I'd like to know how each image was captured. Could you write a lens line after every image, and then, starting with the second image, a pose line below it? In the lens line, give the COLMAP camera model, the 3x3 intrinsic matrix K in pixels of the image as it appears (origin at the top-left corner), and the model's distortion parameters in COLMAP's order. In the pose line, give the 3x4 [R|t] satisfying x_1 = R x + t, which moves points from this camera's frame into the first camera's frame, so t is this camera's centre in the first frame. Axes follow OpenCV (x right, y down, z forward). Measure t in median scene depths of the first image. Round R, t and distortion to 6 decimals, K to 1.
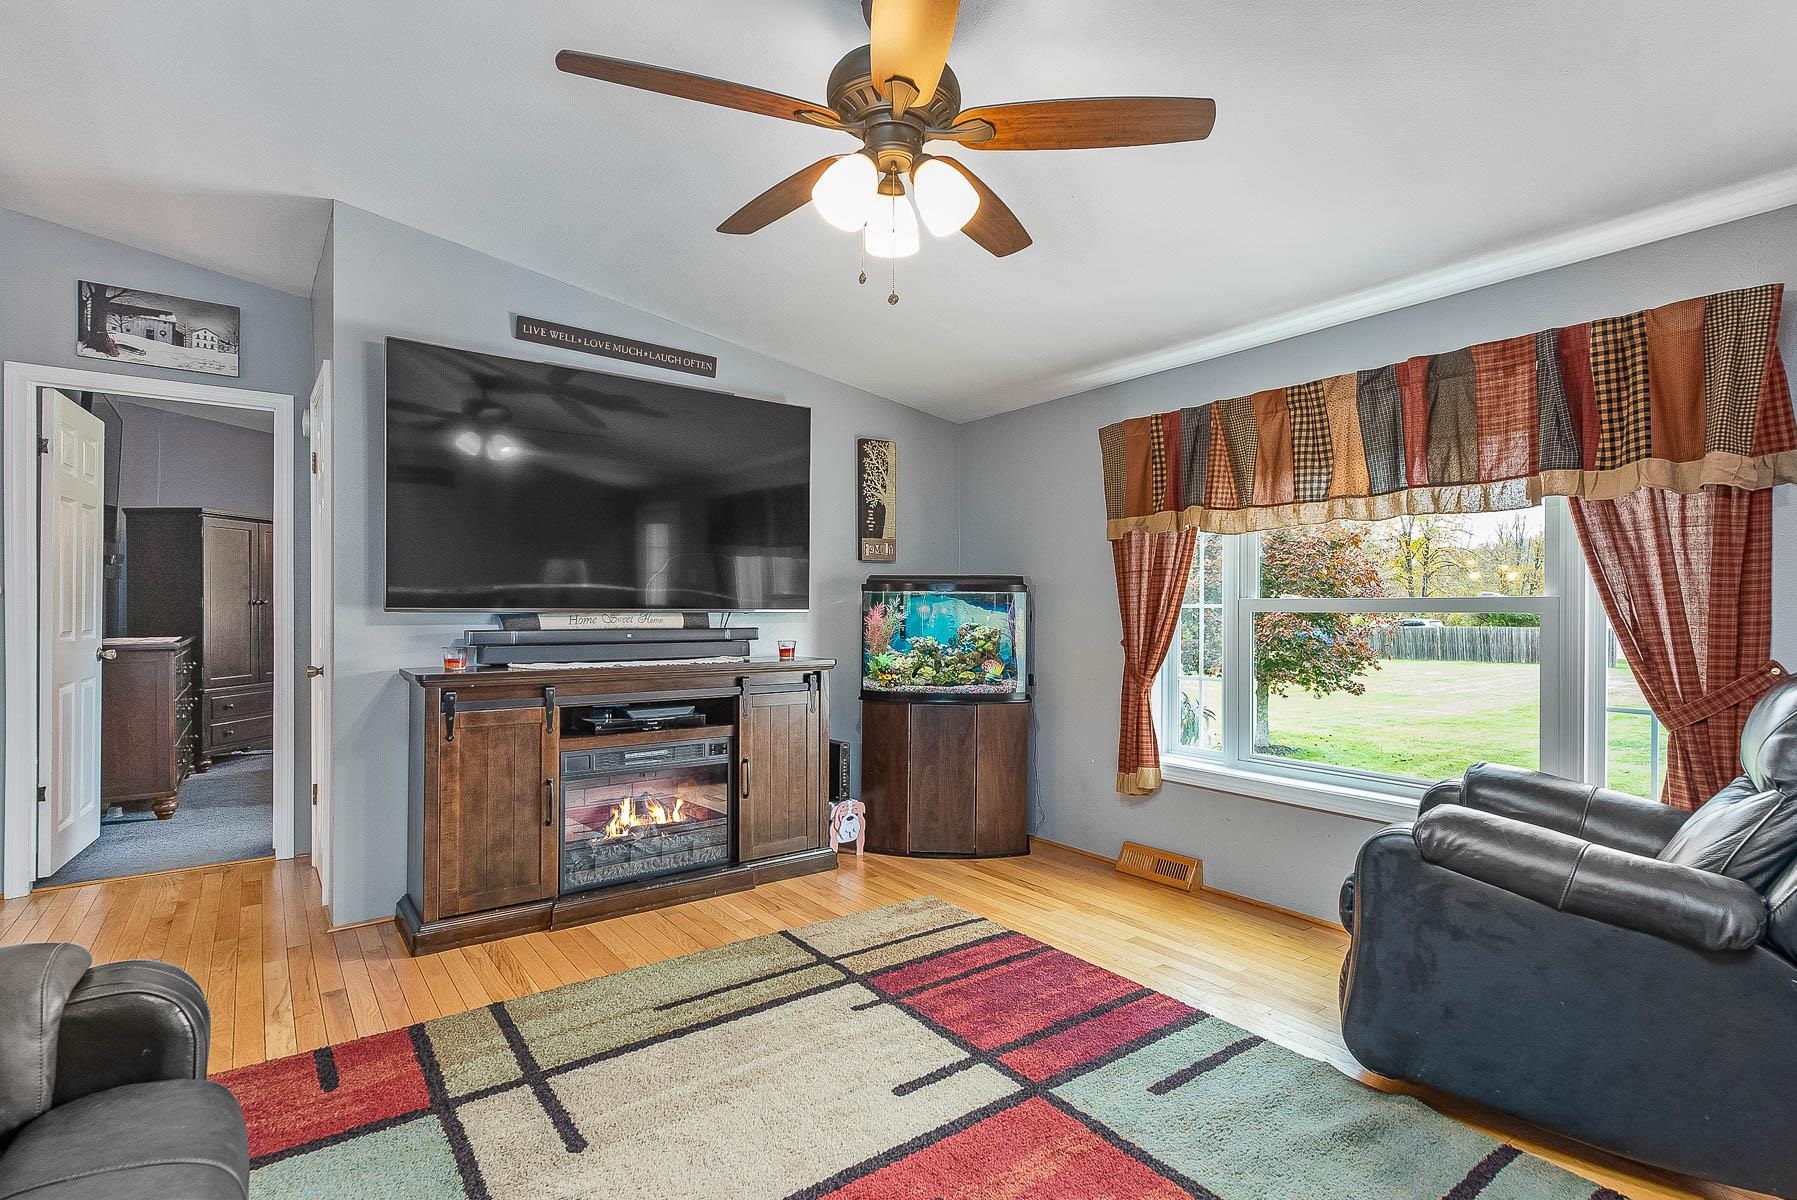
lens RADIAL K [[879.5, 0, 909.8], [0, 879.5, 613.9], [0, 0, 1]] dist [0.017298, -0.000752]
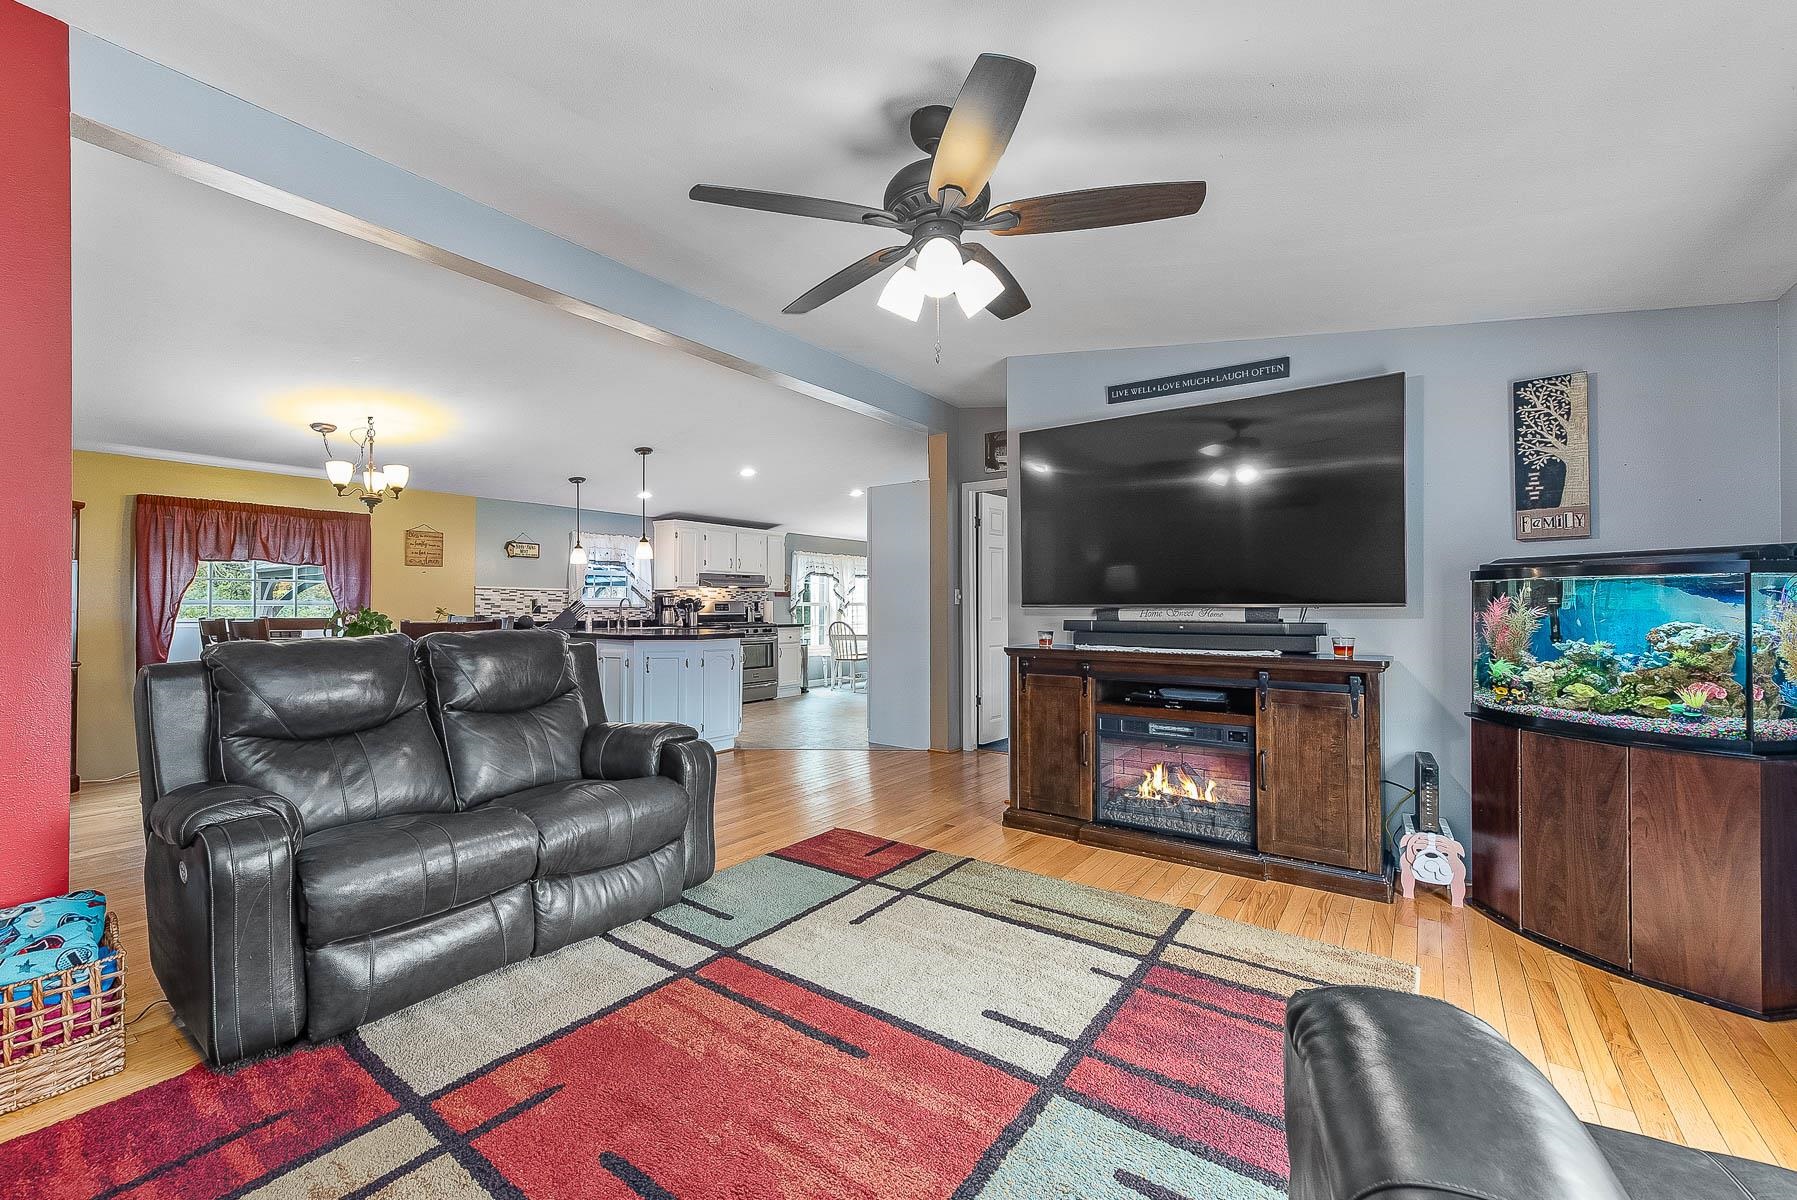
lens RADIAL K [[728.6, 0, 859.1], [0, 728.6, 604.3], [0, 0, 1]] dist [0.013546, -0.000516]
pose [[0.268611, -0.005210, -0.963235, 0.506917], [-0.000359, 0.999985, -0.005509, -0.000386], [0.963249, 0.001826, 0.268605, 0.326487]]
